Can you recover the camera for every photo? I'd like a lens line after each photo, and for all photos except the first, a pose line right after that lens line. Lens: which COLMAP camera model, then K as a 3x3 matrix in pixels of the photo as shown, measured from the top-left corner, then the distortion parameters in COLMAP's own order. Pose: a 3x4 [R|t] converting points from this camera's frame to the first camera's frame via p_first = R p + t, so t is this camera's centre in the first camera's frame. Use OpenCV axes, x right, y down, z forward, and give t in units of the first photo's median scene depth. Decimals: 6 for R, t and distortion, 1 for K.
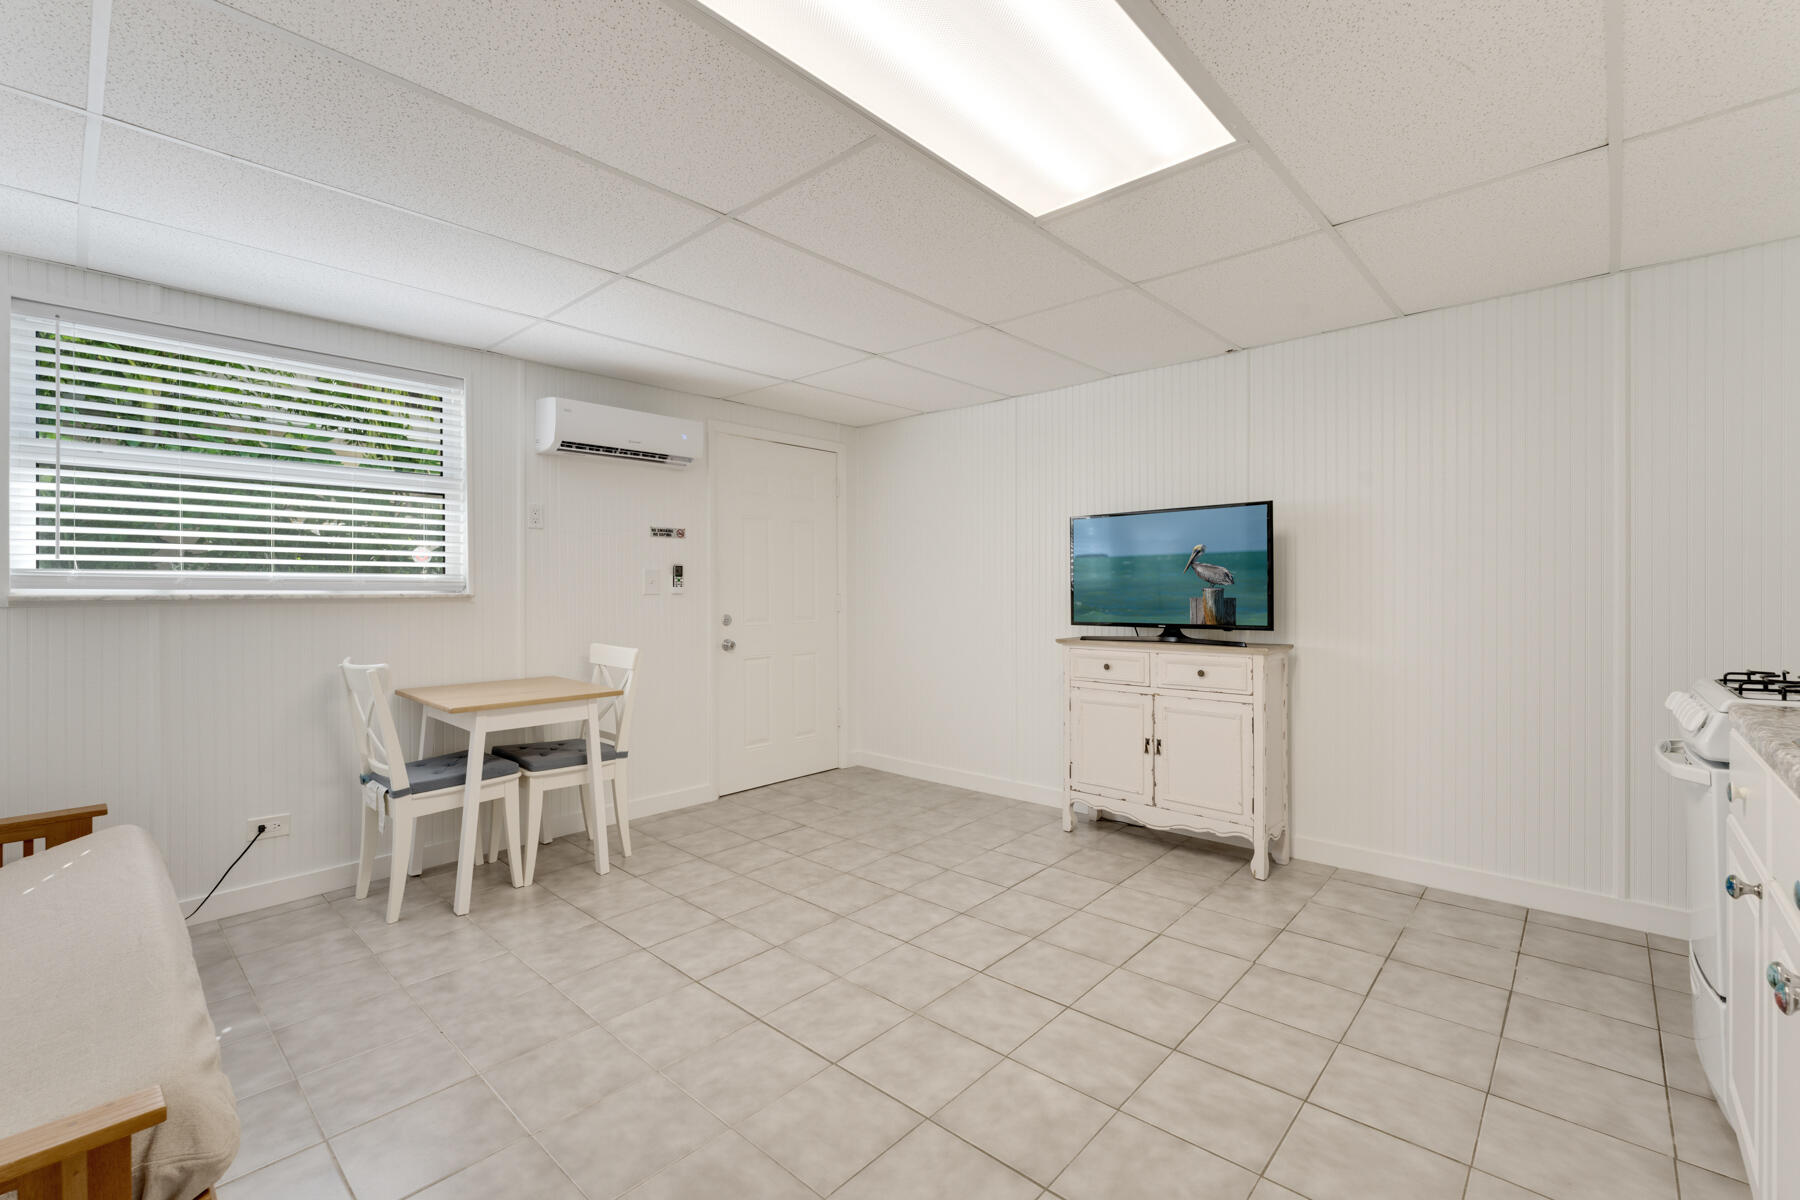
lens RADIAL K [[769.8, 0, 900.0], [0, 769.8, 594.6], [0, 0, 1]] dist [0.003438, -0.000041]
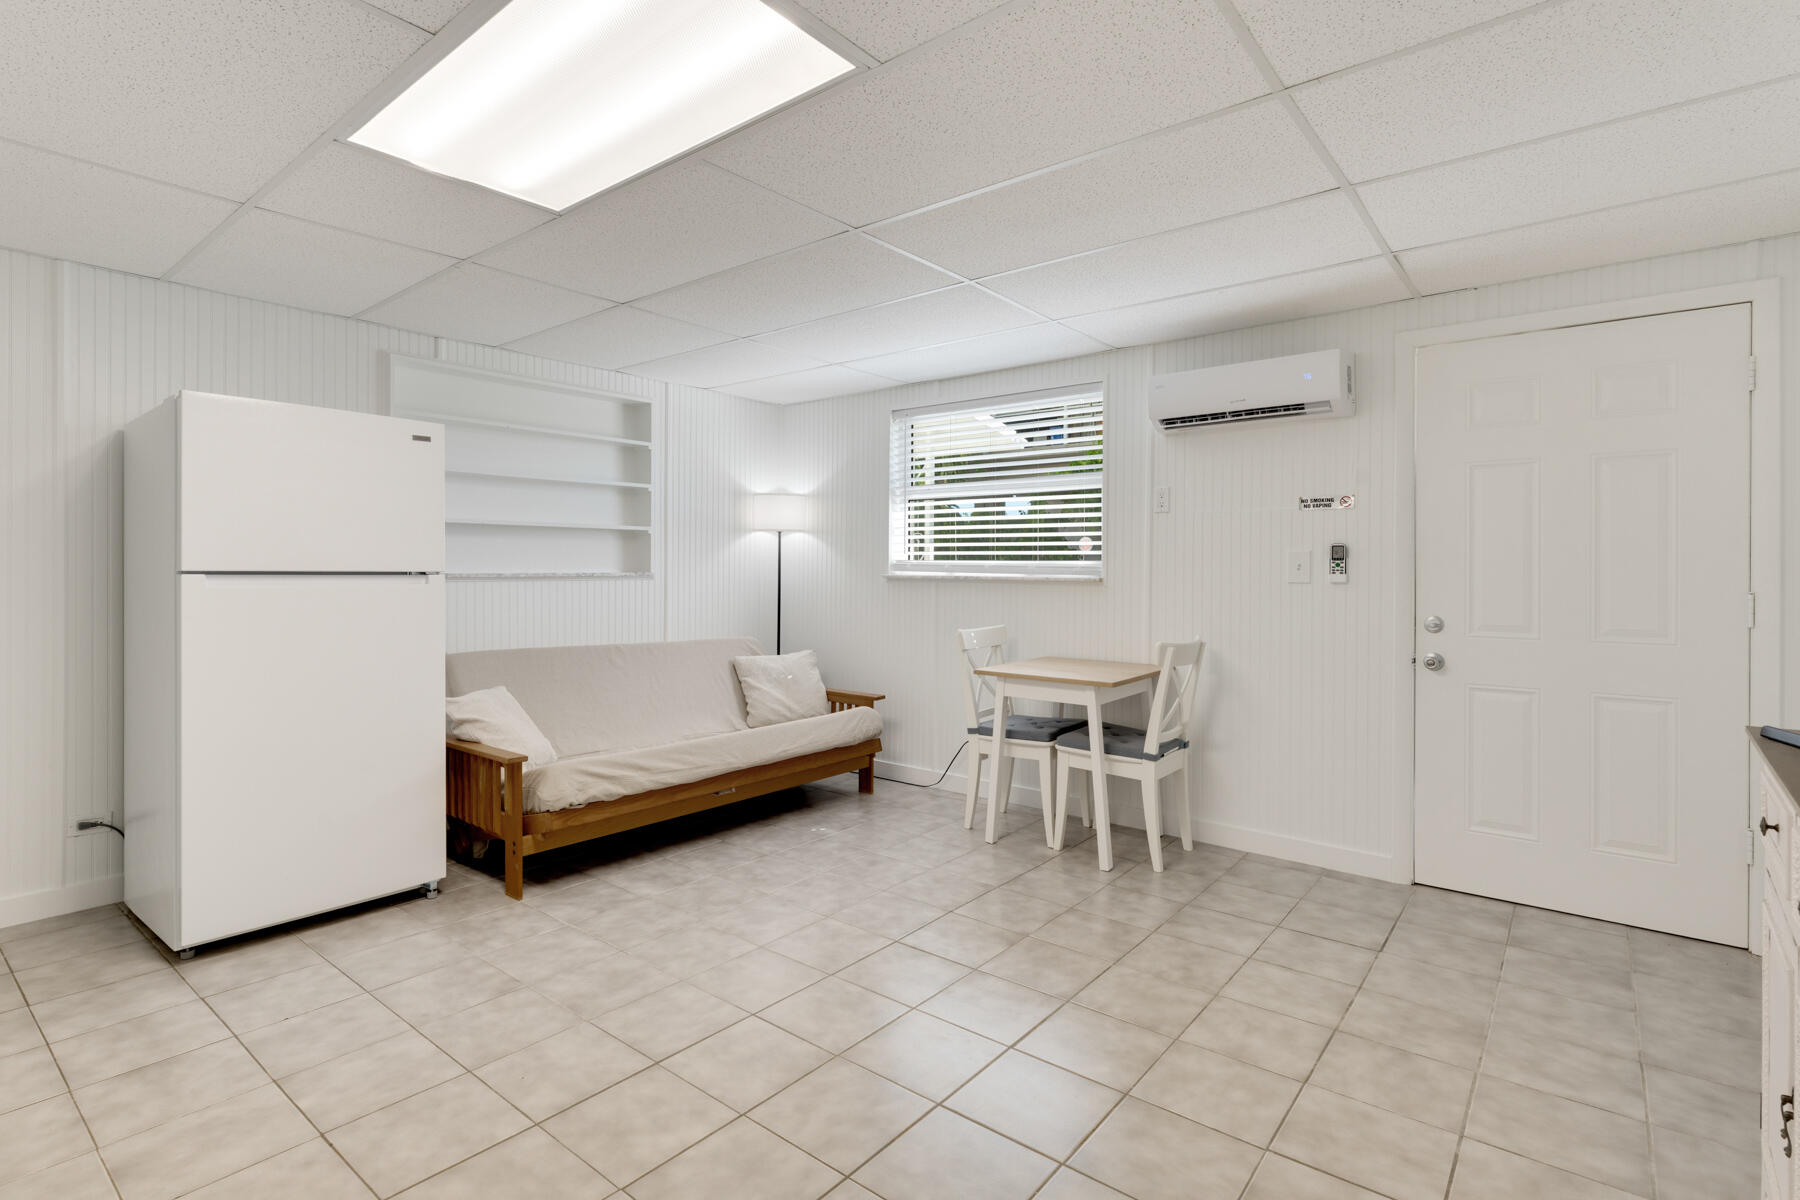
lens RADIAL K [[867.3, 0, 900.3], [0, 867.3, 585.7], [0, 0, 1]] dist [0.004375, 0.000190]
pose [[0.063402, 0.021400, -0.997759, 0.656369], [-0.015950, 0.999664, 0.020427, -0.011573], [0.997861, 0.014619, 0.063722, 0.651971]]
